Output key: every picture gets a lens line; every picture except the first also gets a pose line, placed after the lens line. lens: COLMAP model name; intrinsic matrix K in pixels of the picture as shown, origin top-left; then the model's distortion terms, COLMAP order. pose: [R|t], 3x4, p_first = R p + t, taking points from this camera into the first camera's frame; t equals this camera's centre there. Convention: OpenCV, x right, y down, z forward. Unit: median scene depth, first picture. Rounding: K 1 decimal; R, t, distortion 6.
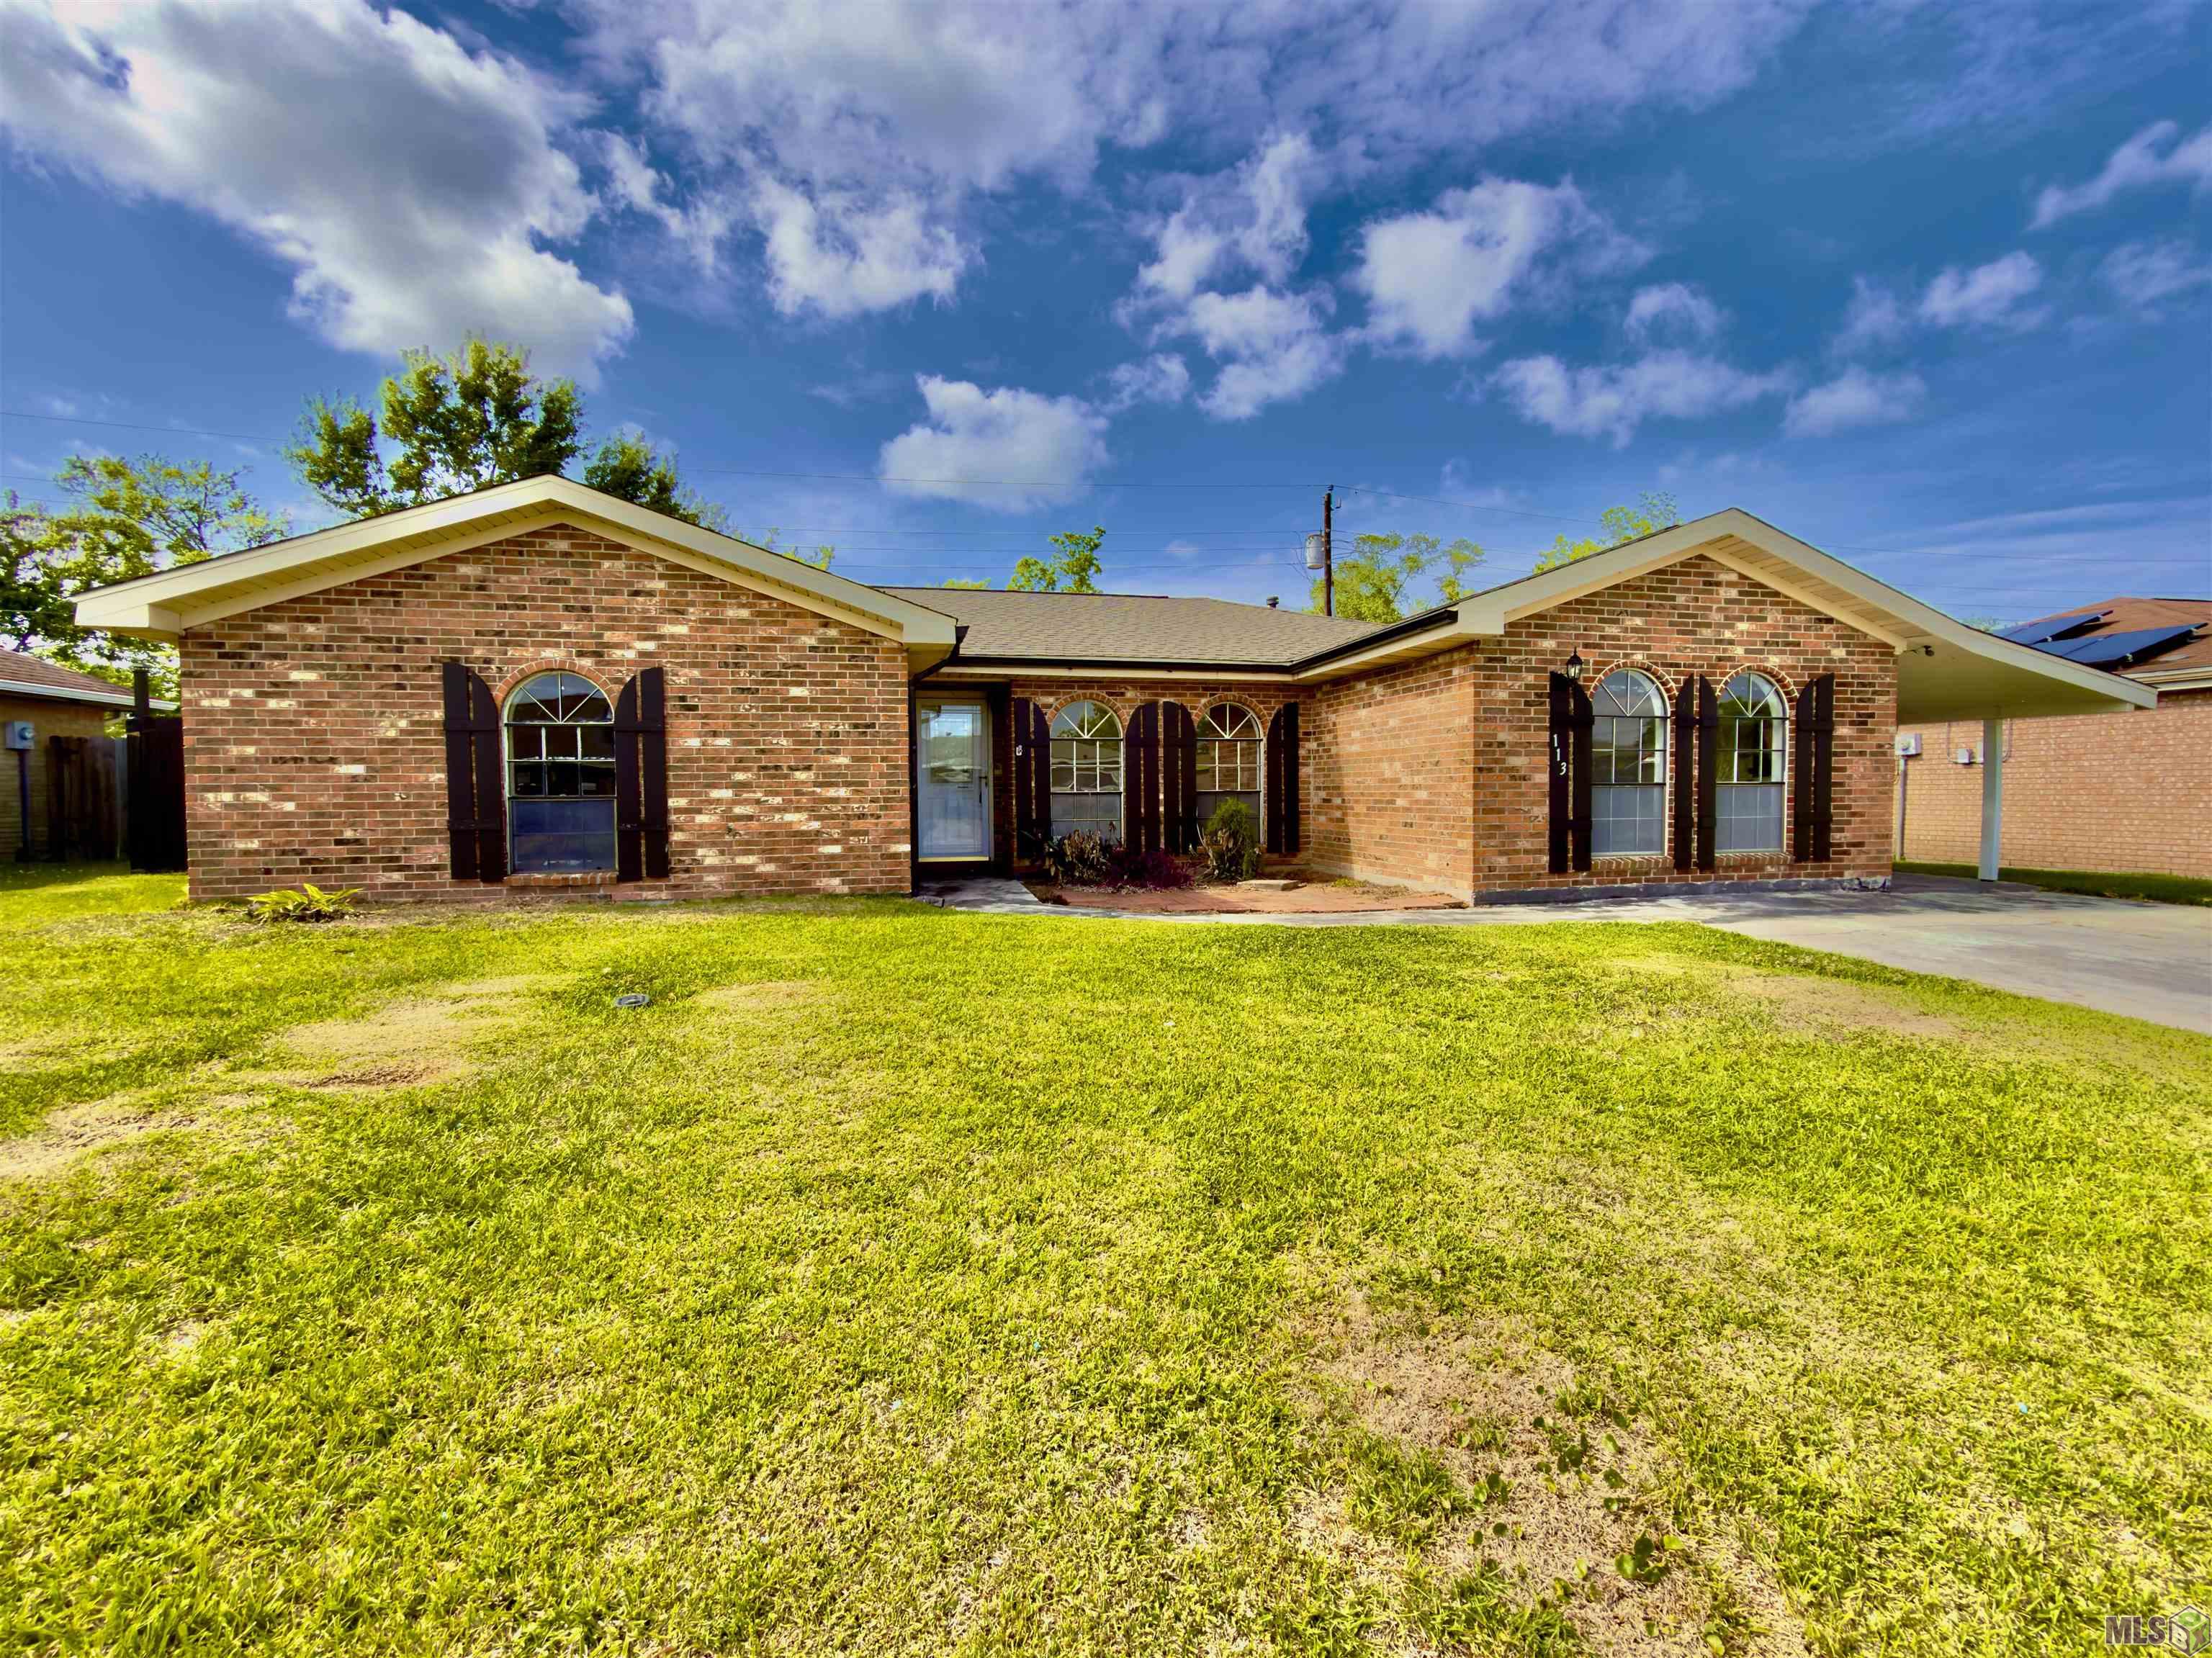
lens RADIAL K [[973.7, 0, 1106.0], [0, 973.7, 829.0], [0, 0, 1]] dist [-0.000566, 0.000193]
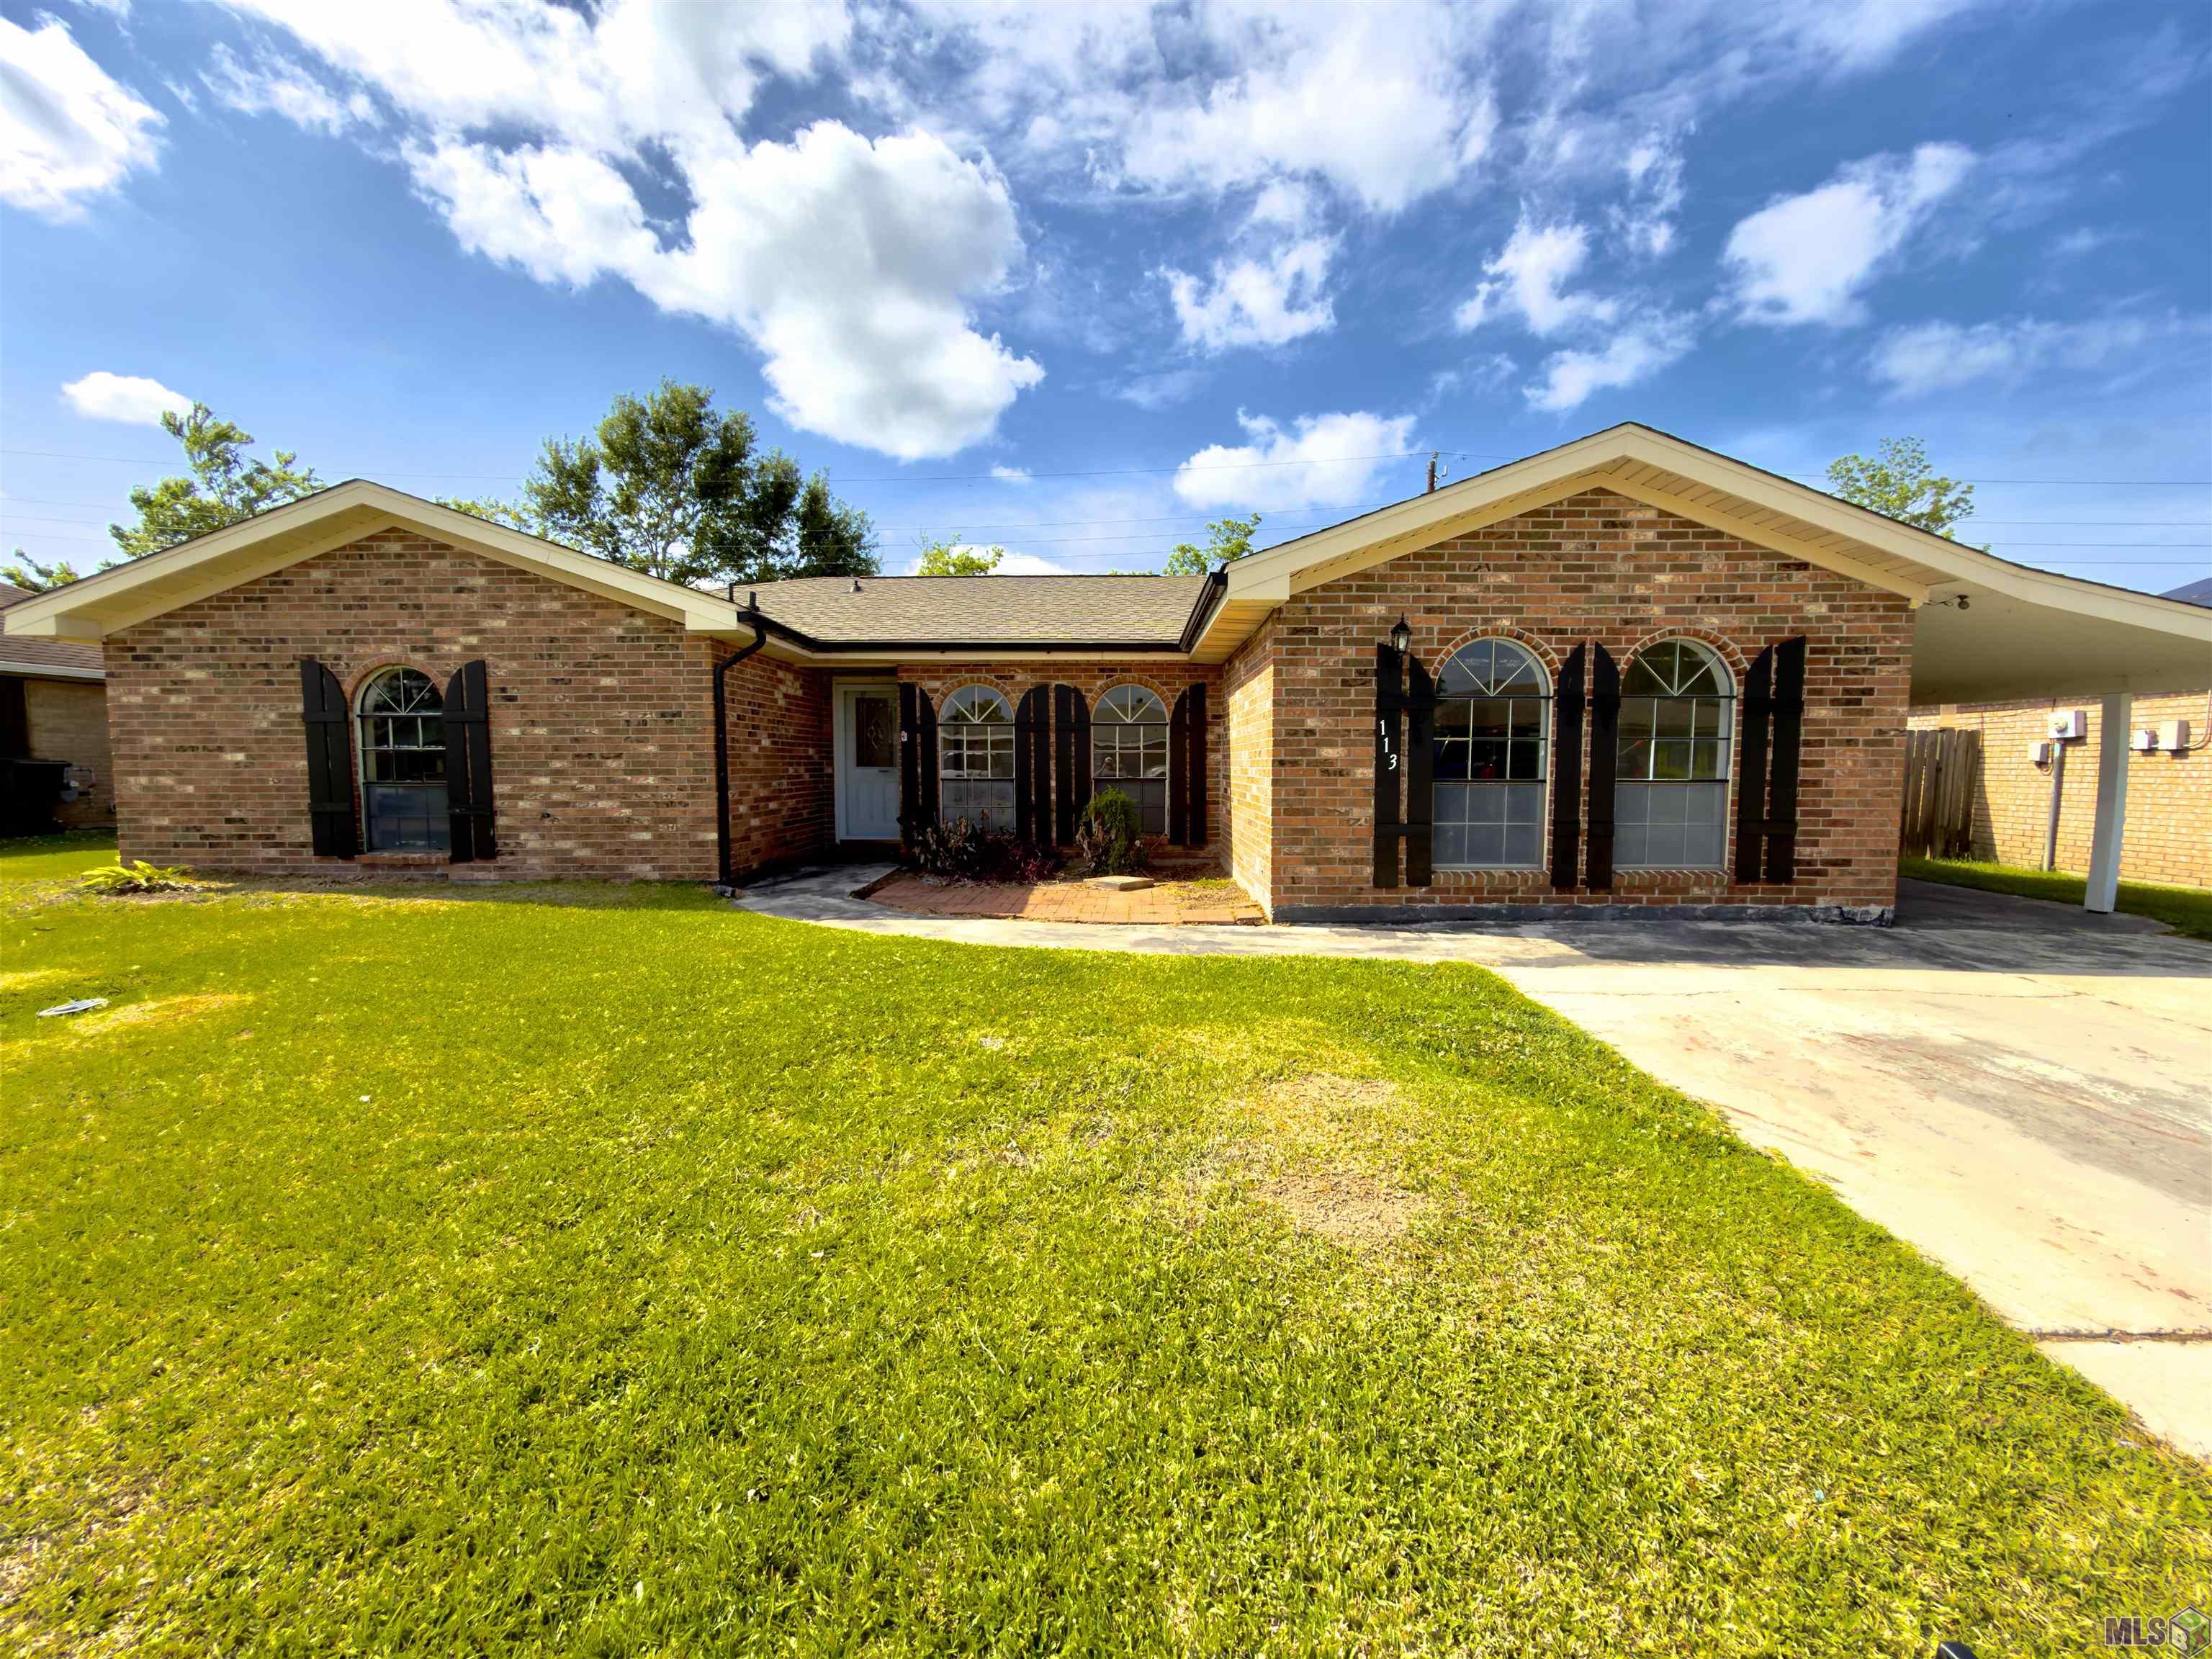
lens RADIAL K [[878.2, 0, 1106.0], [0, 878.2, 829.5], [0, 0, 1]] dist [-0.001142, 0.000066]
pose [[0.972191, 0.024736, -0.232880, 0.408524], [-0.016191, 0.999126, 0.038534, -0.029517], [0.233629, -0.033692, 0.971742, 0.220112]]
